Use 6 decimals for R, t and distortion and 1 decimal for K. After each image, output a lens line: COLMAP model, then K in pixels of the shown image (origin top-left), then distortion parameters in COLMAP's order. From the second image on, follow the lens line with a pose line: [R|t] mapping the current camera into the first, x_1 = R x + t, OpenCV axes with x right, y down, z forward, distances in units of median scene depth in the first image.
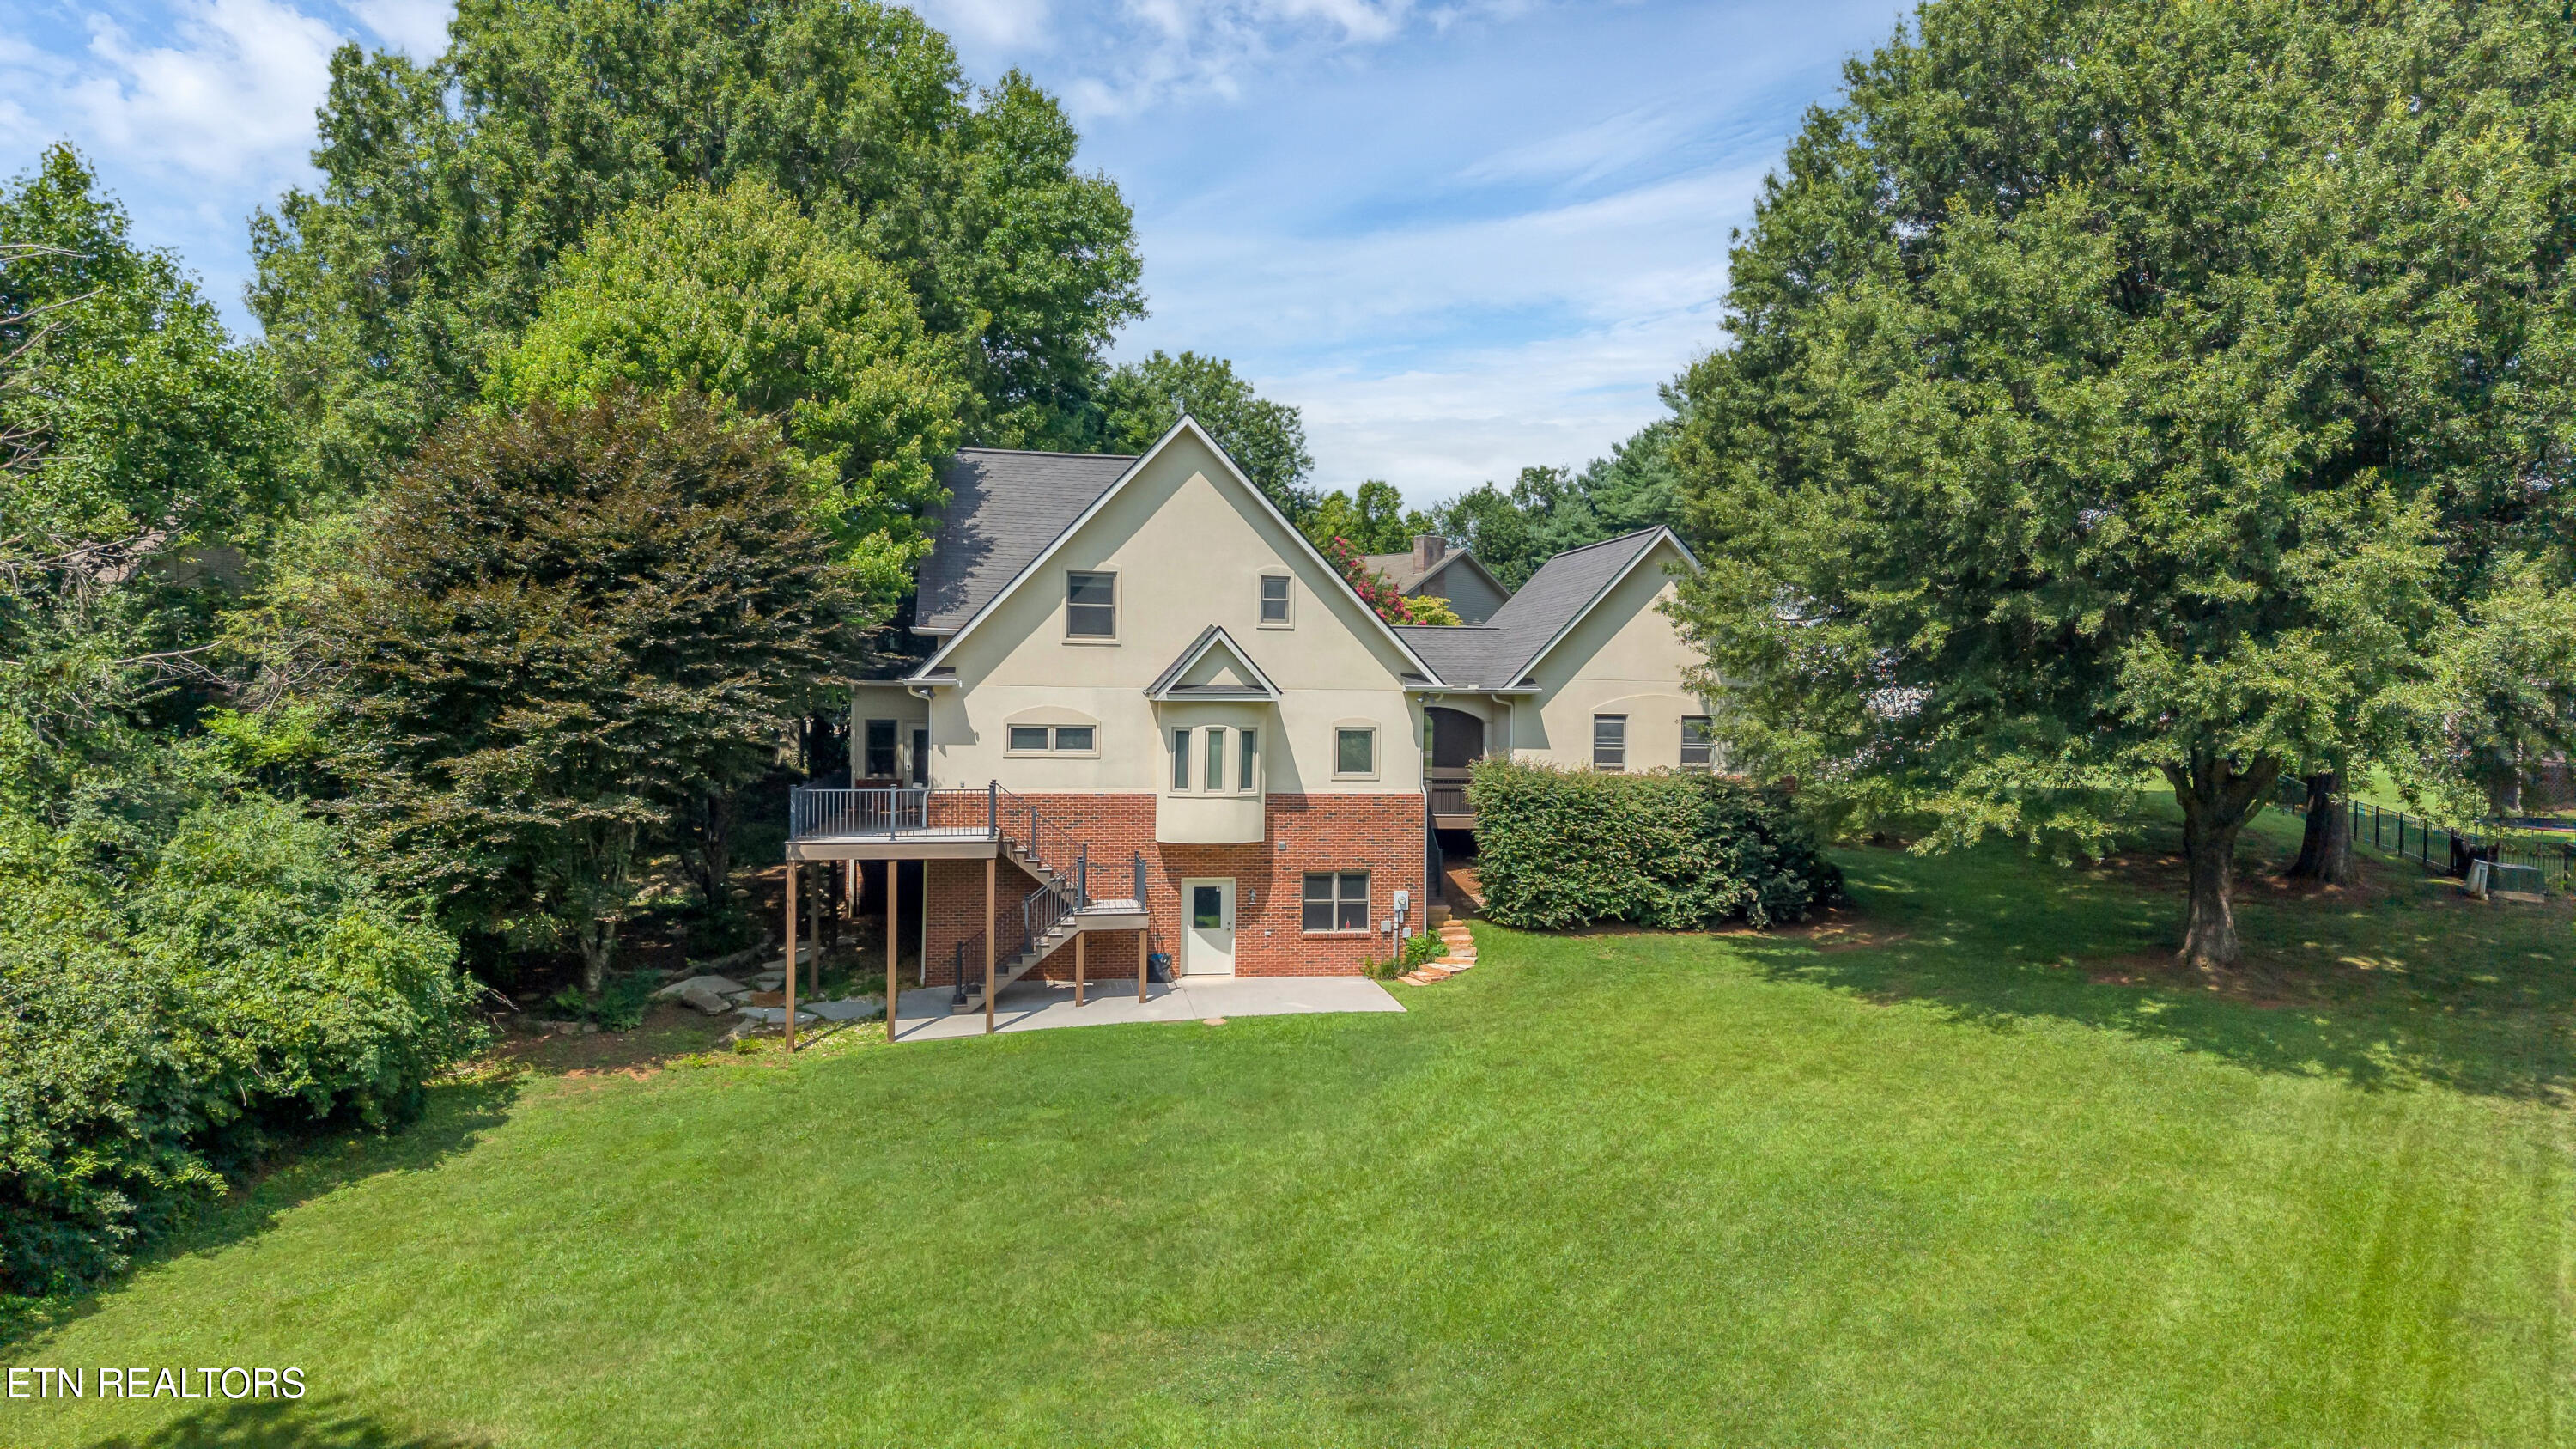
lens RADIAL K [[1711.6, 0, 1288.0], [0, 1711.6, 724.5], [0, 0, 1]] dist [0.028715, -0.028542]
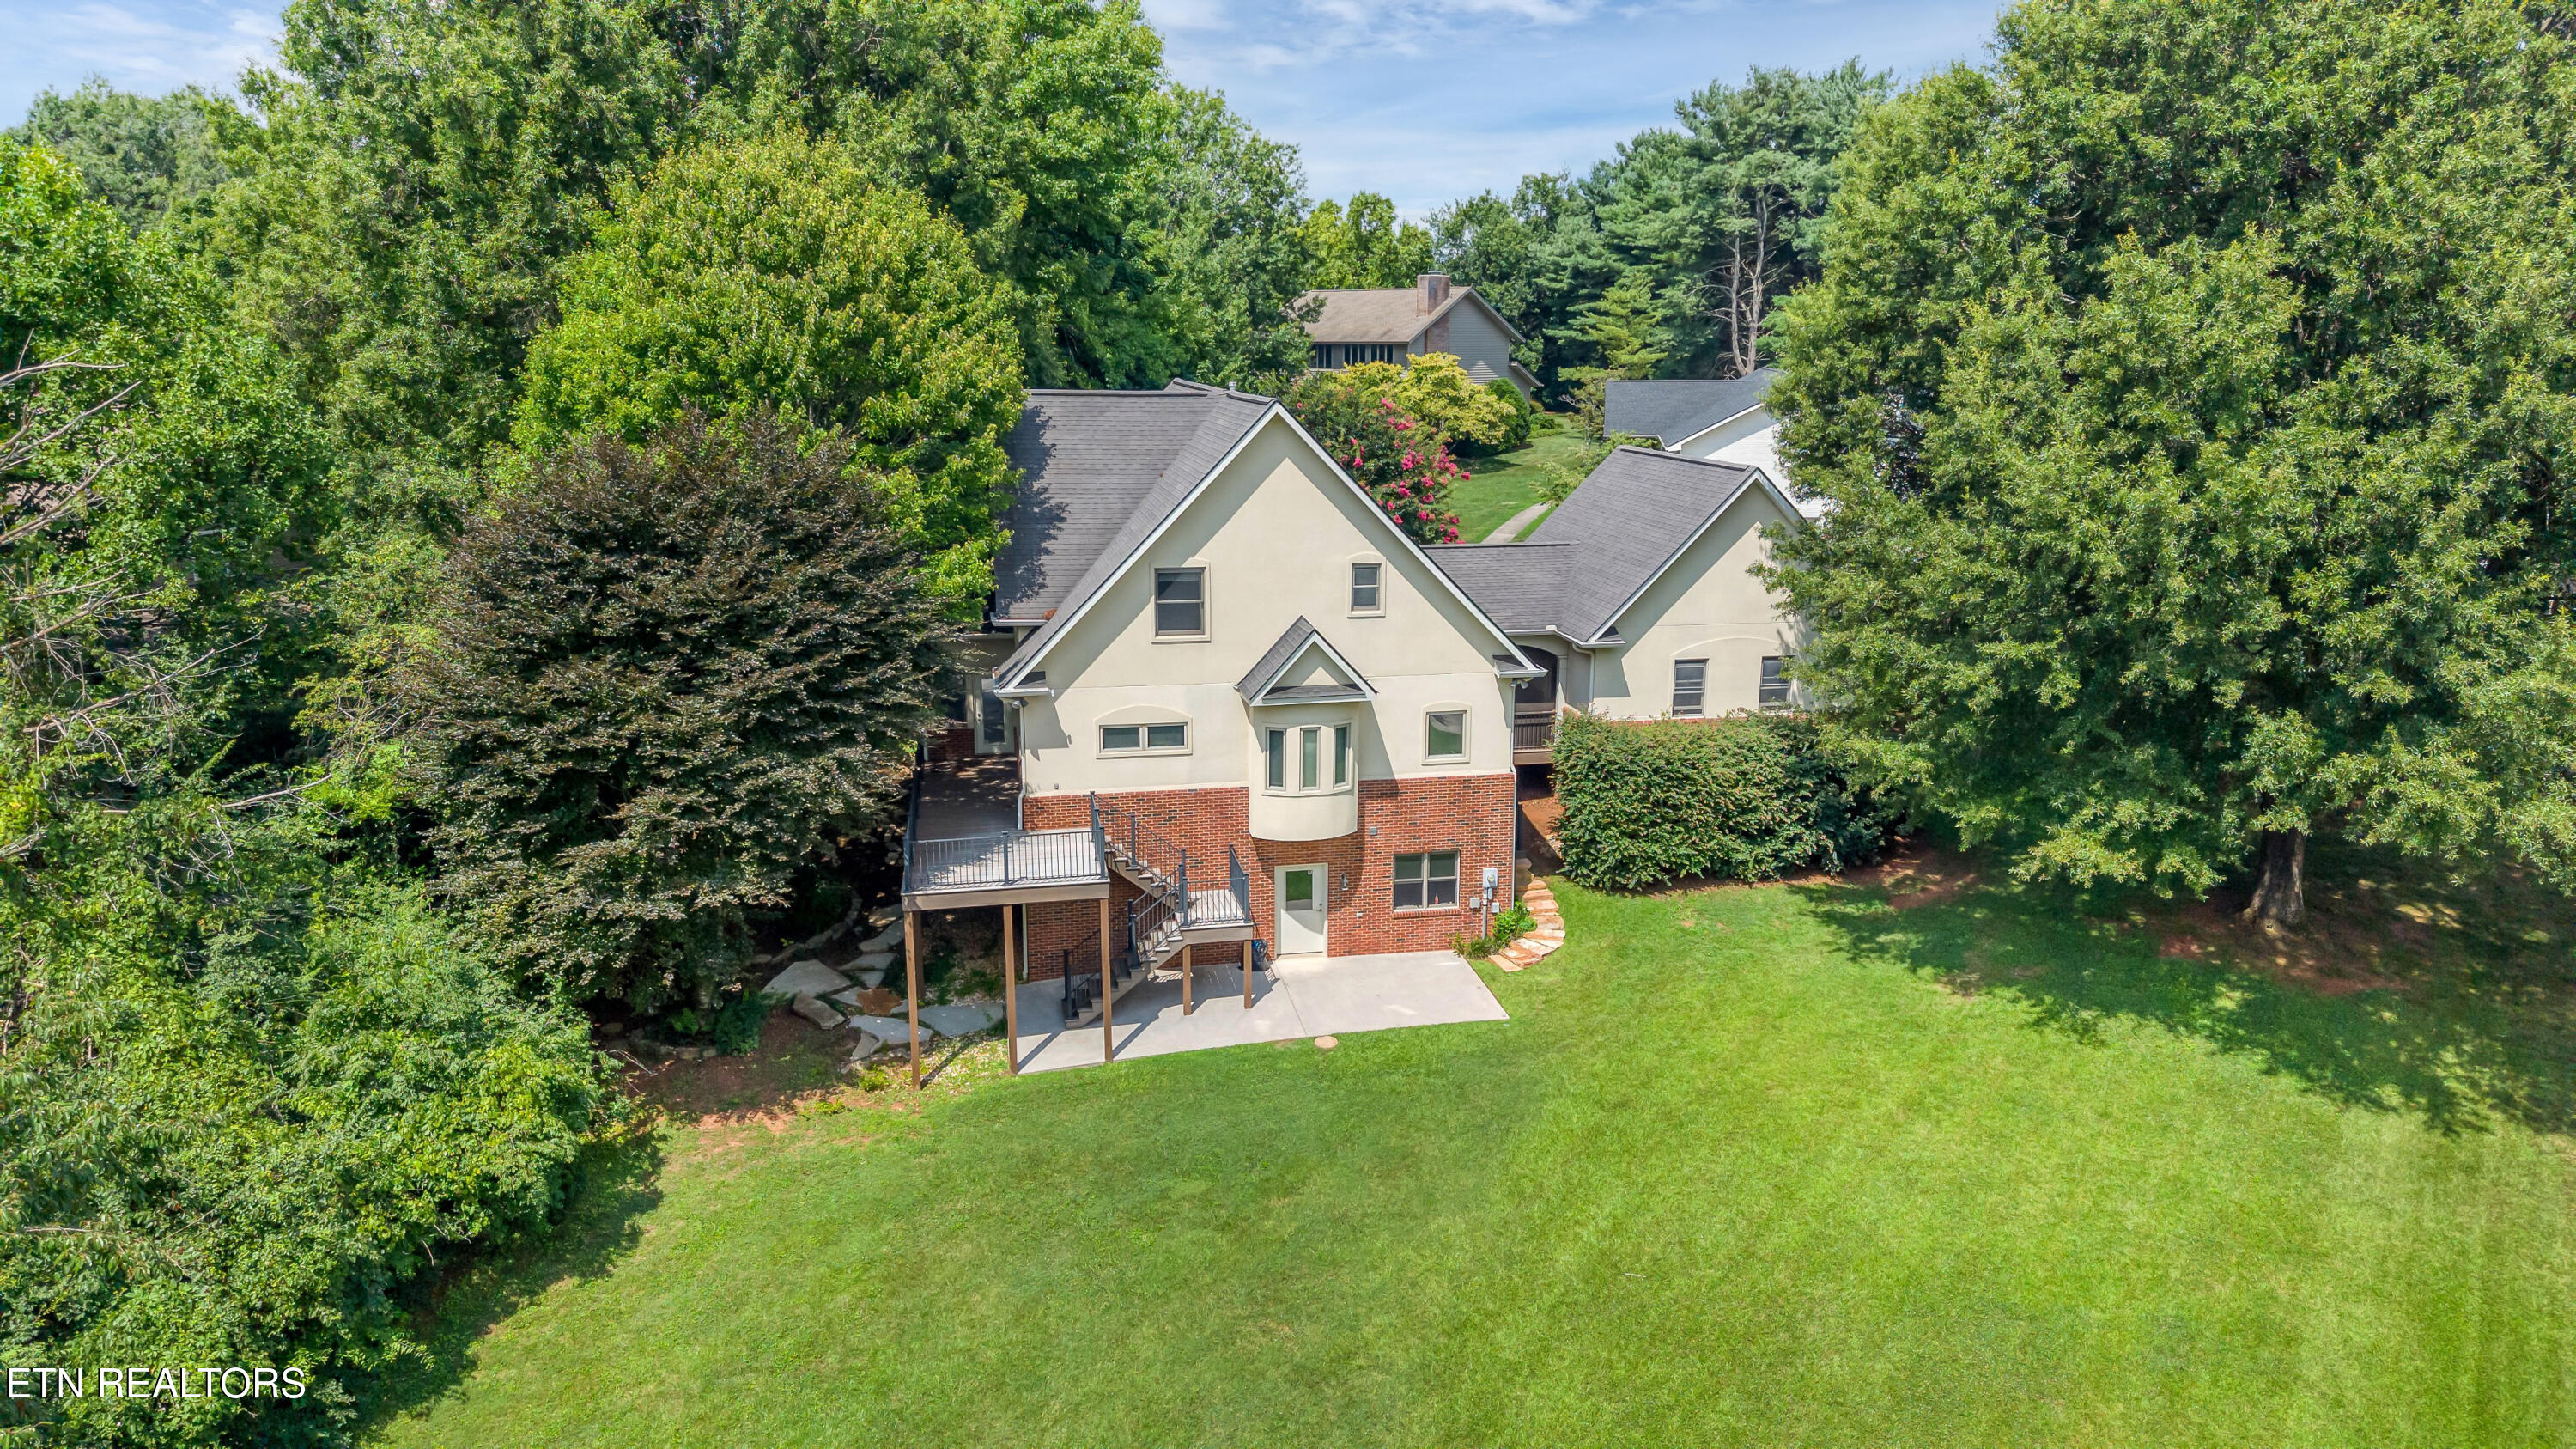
lens RADIAL K [[1711.6, 0, 1288.0], [0, 1711.6, 724.5], [0, 0, 1]] dist [0.028715, -0.028542]
pose [[0.999556, -0.017414, 0.024193, -0.079532], [0.011939, 0.977553, 0.210351, -0.207711], [-0.027313, -0.209969, 0.977327, 0.035484]]
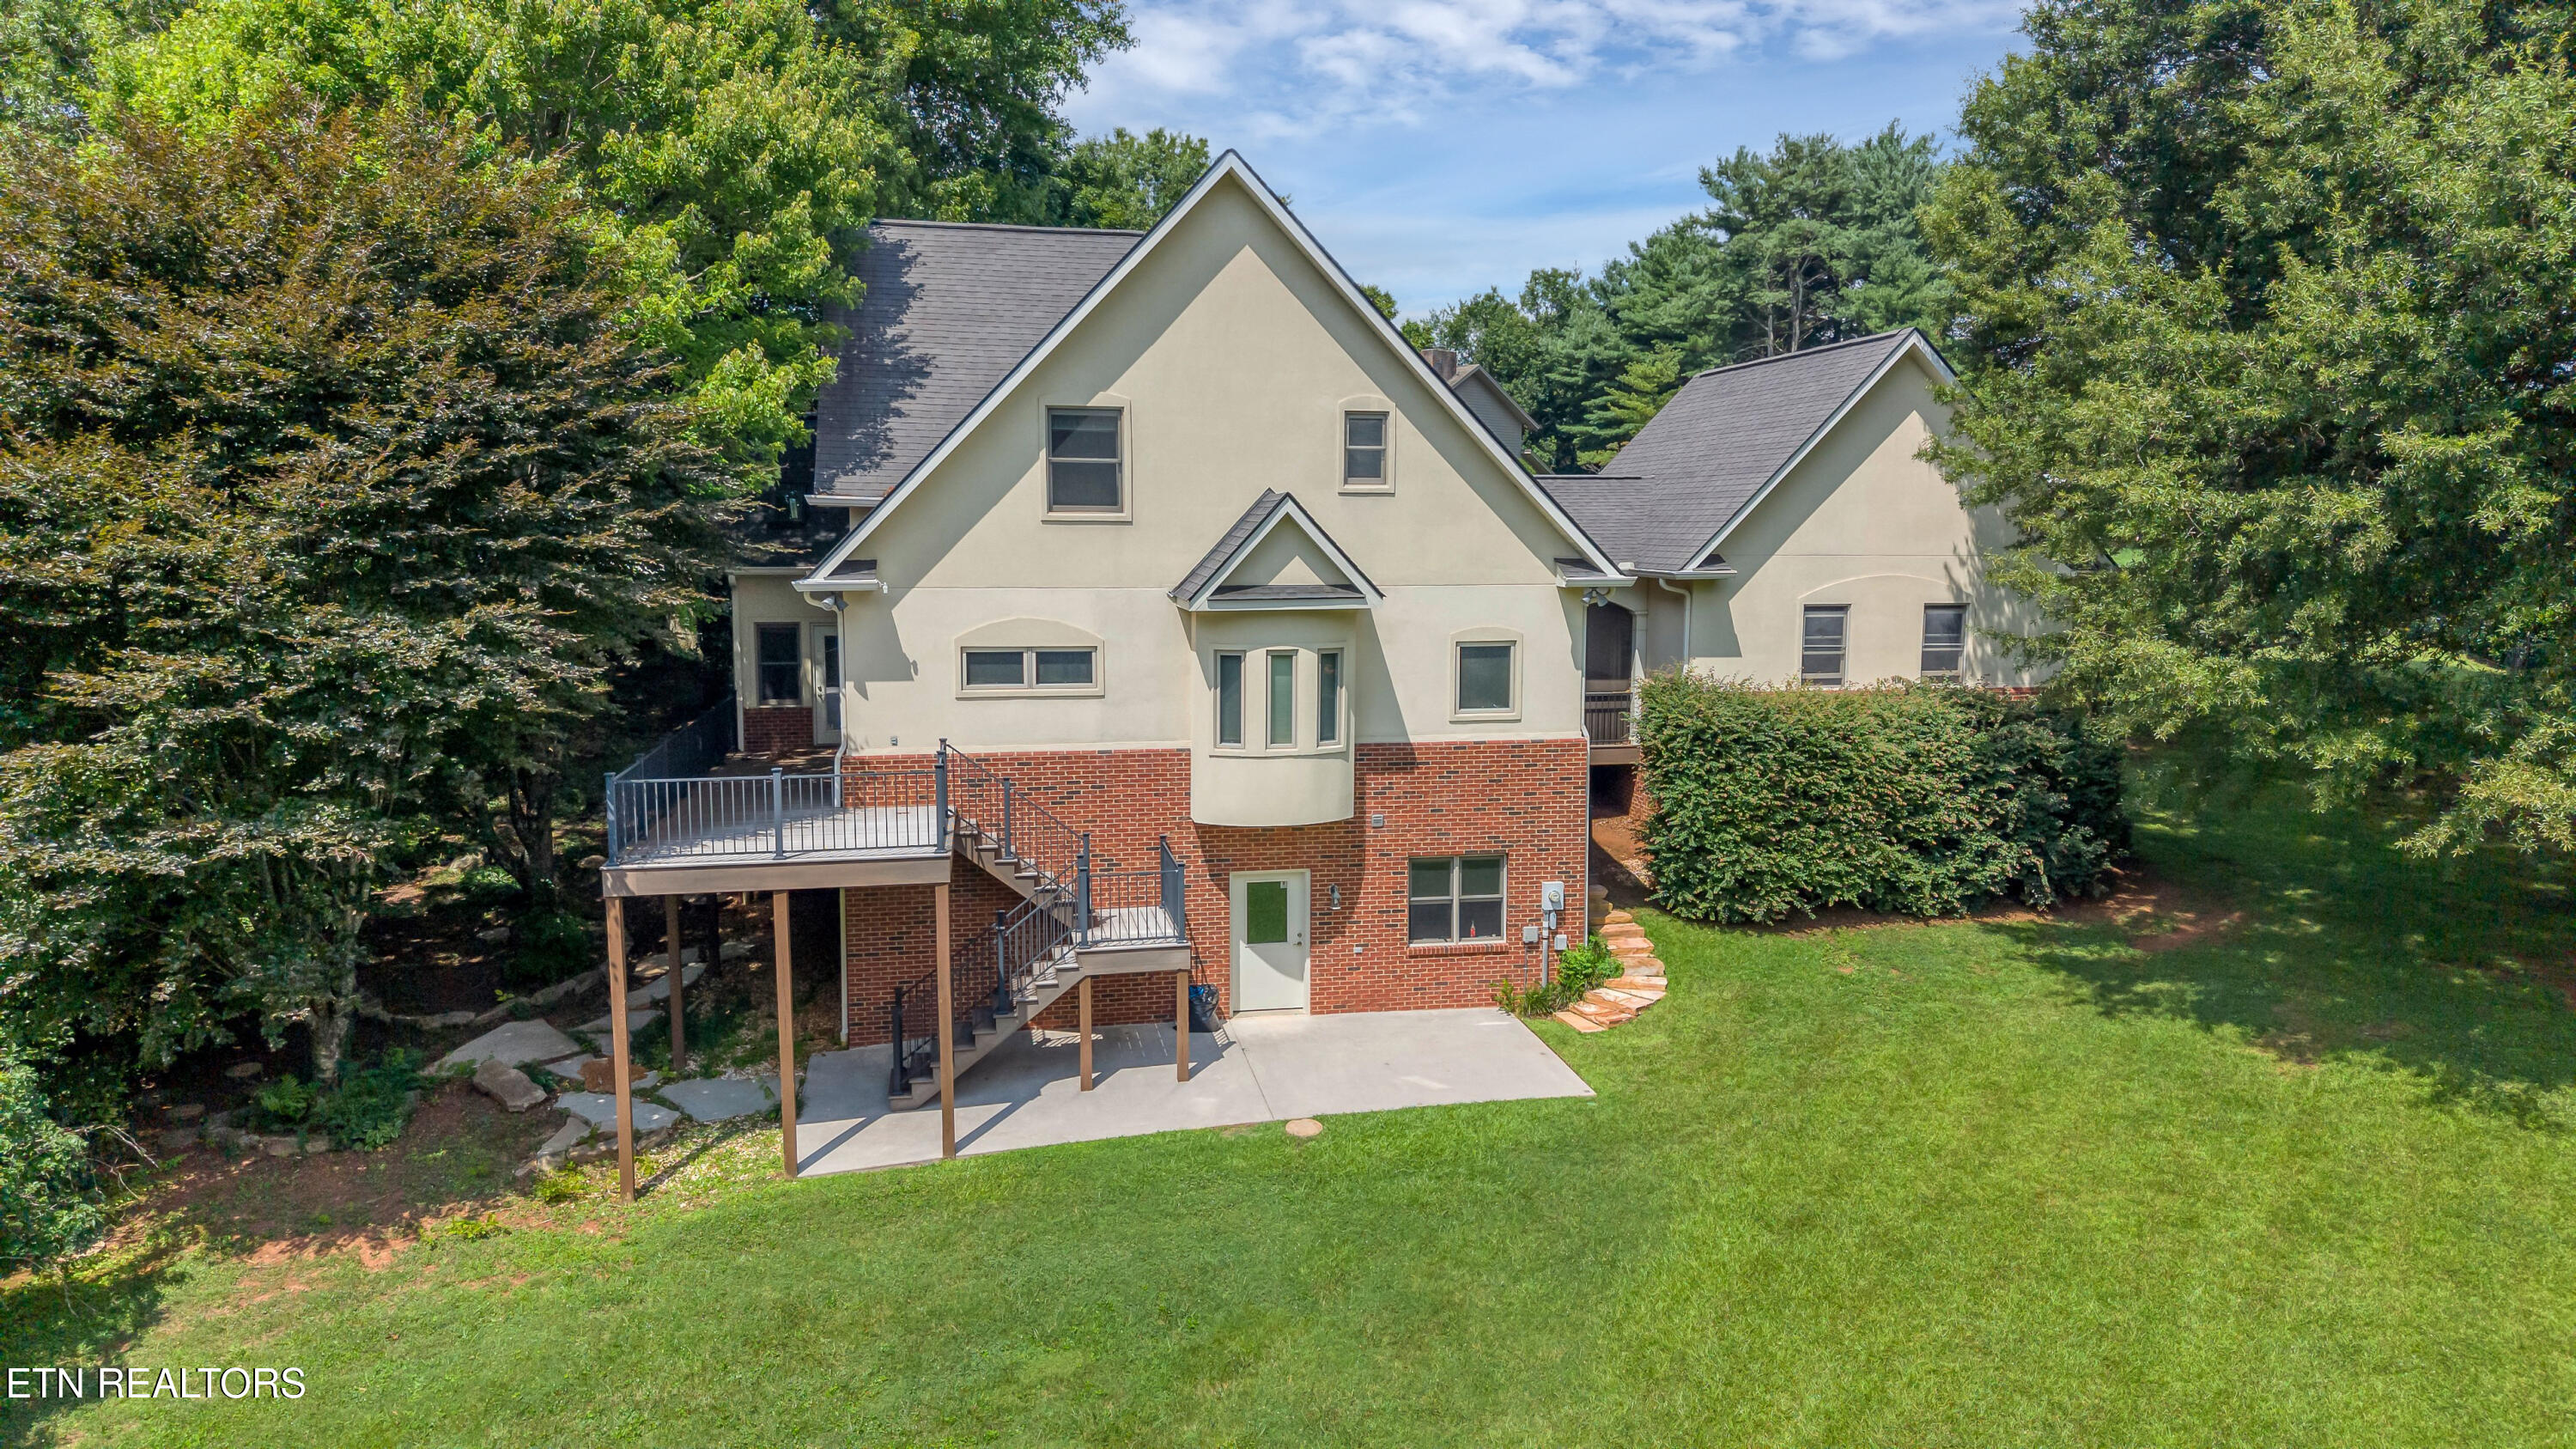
lens RADIAL K [[1727.3, 0, 1288.5], [0, 1727.3, 727.6], [0, 0, 1]] dist [-0.000300, 0.005159]
pose [[0.999547, -0.013693, 0.026817, -0.058141], [0.010814, 0.994443, 0.104721, -0.037252], [-0.028102, -0.104383, 0.994140, 0.346149]]
